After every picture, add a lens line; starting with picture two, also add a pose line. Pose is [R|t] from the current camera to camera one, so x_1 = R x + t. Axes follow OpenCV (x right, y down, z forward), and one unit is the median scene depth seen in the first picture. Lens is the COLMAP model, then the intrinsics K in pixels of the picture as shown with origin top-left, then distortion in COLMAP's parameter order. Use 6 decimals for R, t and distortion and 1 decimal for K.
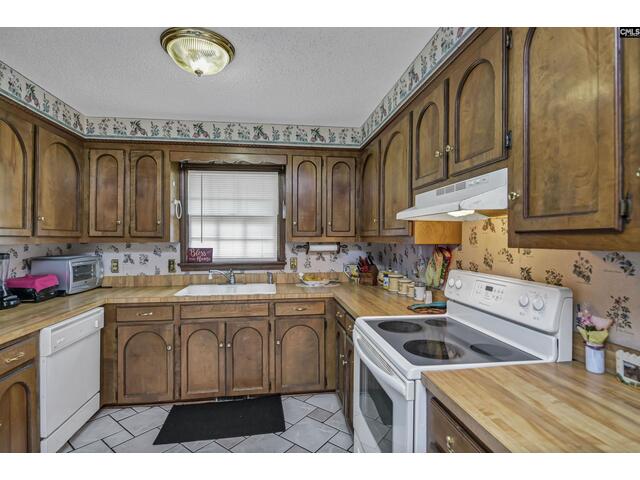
lens RADIAL K [[321.2, 0, 317.3], [0, 321.2, 239.4], [0, 0, 1]] dist [-0.006179, -0.002277]
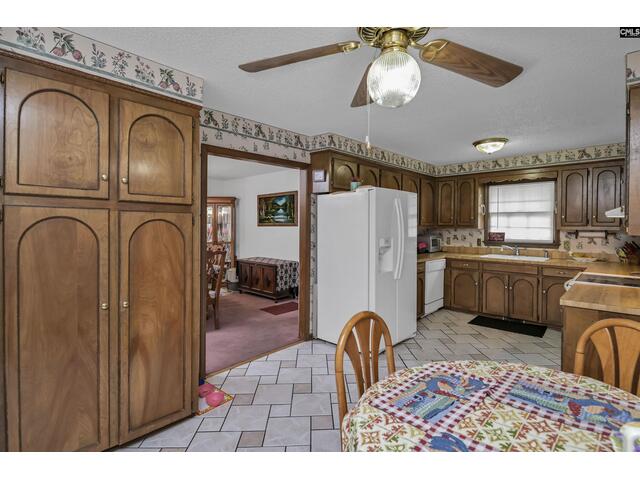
lens RADIAL K [[321.2, 0, 322.1], [0, 321.2, 228.0], [0, 0, 1]] dist [-0.006179, -0.002277]
pose [[0.627105, 0.012989, -0.778827, 0.362518], [-0.006732, 0.999914, 0.011256, -0.007784], [0.778906, -0.001816, 0.627138, -0.745388]]
